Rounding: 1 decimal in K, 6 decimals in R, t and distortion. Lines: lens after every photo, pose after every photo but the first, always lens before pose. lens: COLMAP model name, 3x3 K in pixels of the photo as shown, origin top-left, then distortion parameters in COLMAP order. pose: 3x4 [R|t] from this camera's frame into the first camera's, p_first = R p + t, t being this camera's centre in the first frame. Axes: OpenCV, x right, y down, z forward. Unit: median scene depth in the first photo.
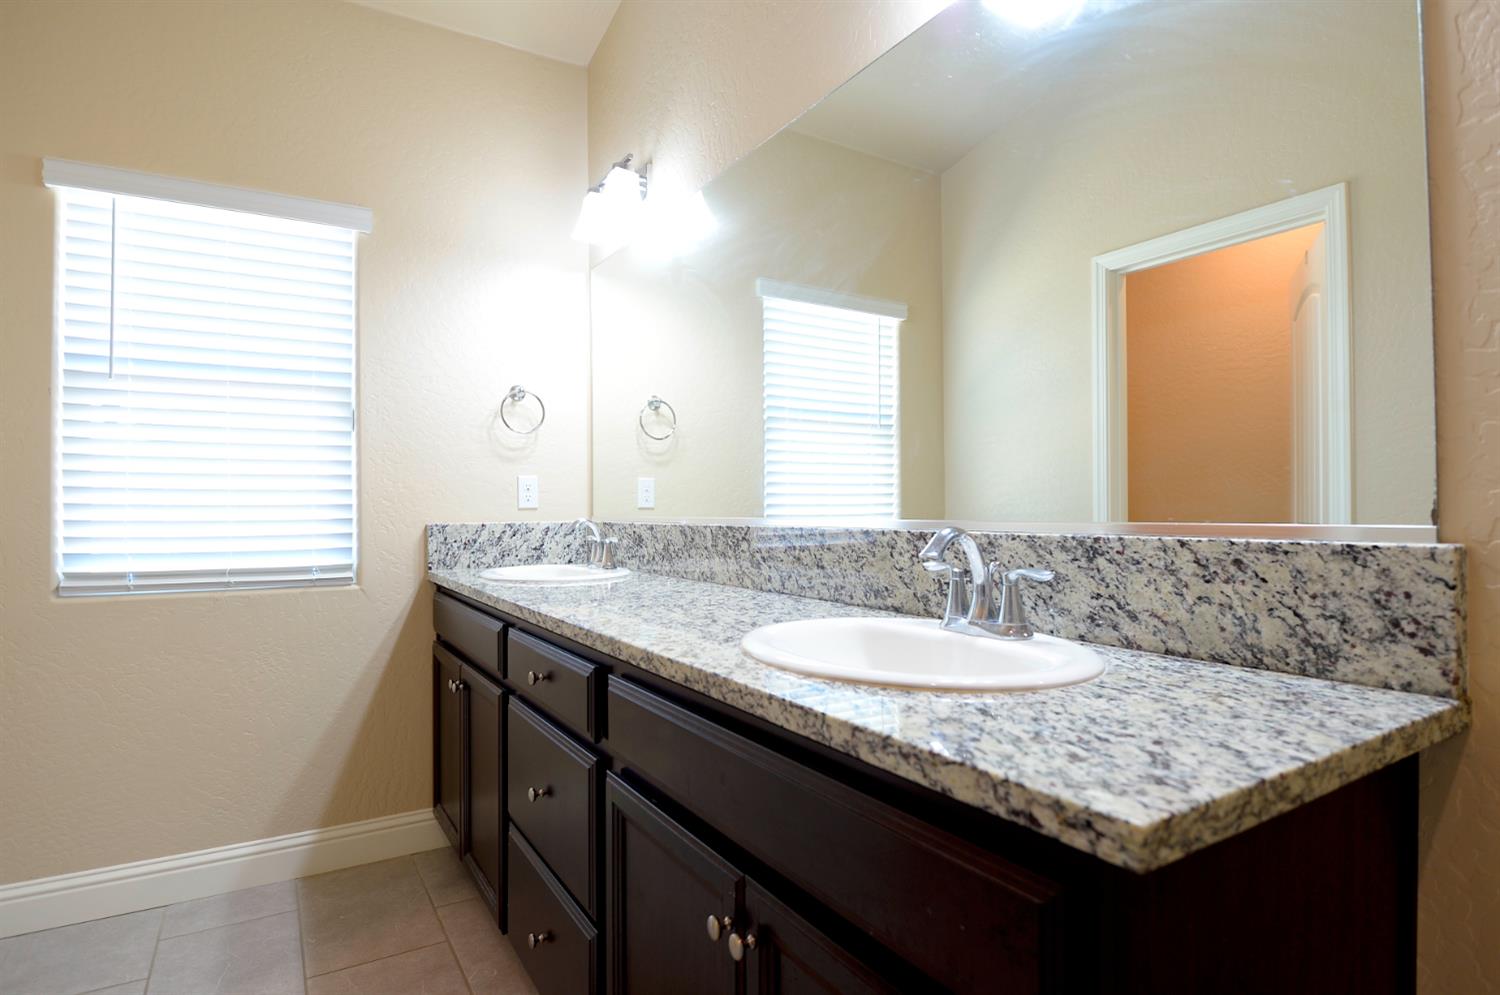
lens RADIAL K [[788.5, 0, 752.1], [0, 788.5, 507.2], [0, 0, 1]] dist [-0.020794, -0.003712]
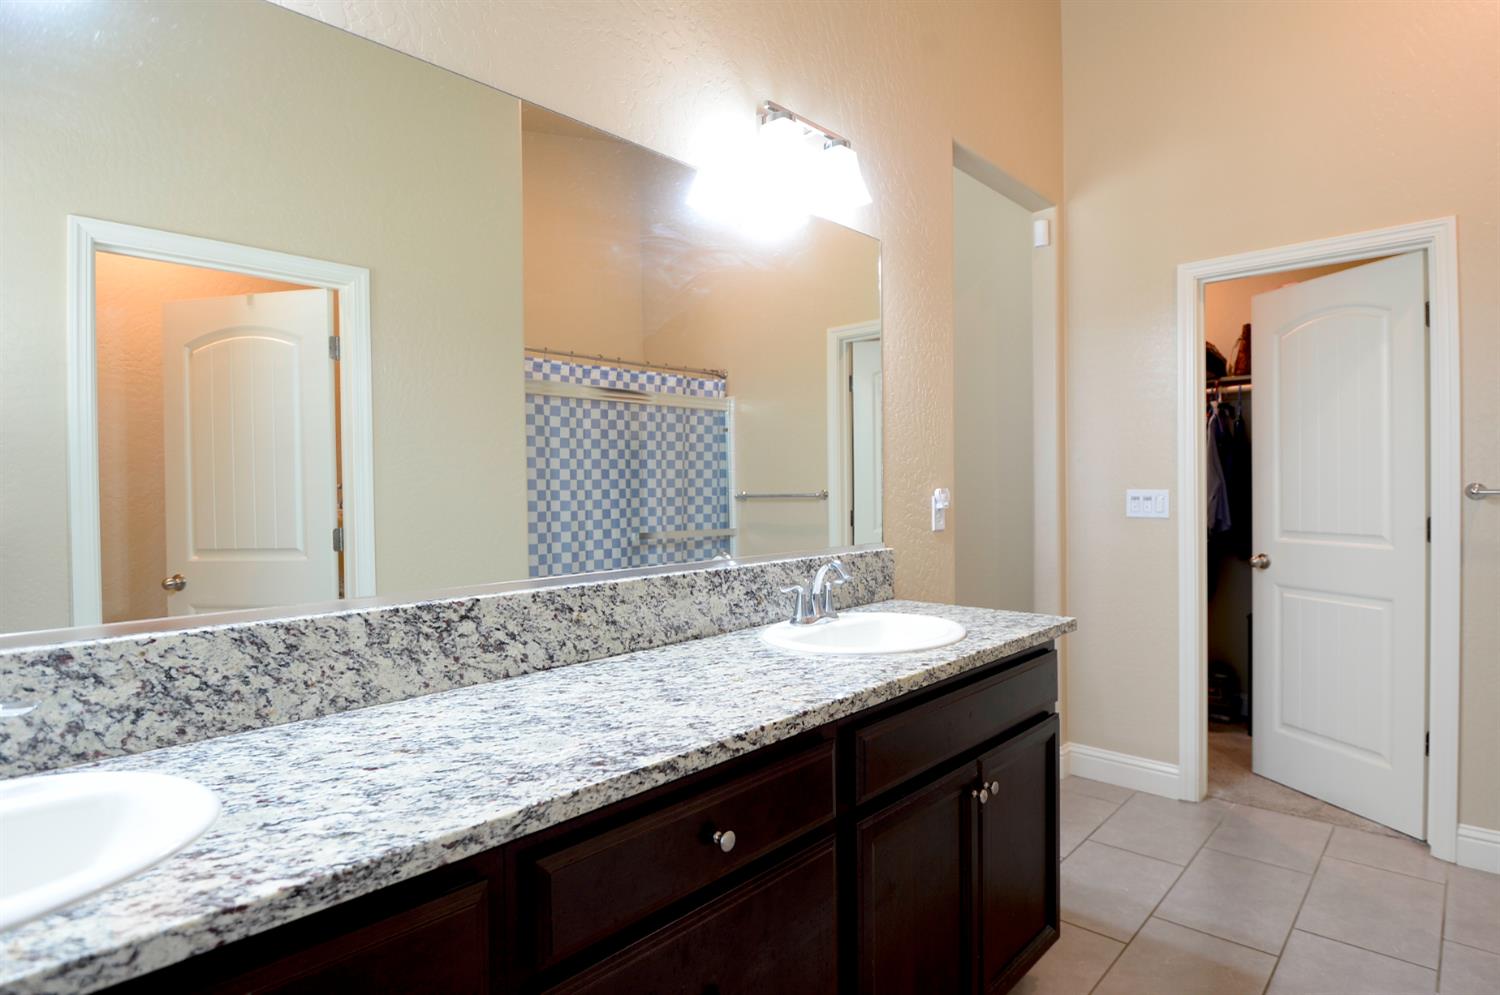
lens RADIAL K [[788.5, 0, 750.3], [0, 788.5, 497.4], [0, 0, 1]] dist [-0.020794, -0.003712]
pose [[-0.265516, -0.003124, 0.964102, -0.742461], [0.012437, 0.999900, 0.006665, -0.068108], [-0.964026, 0.013760, -0.265450, 0.911881]]
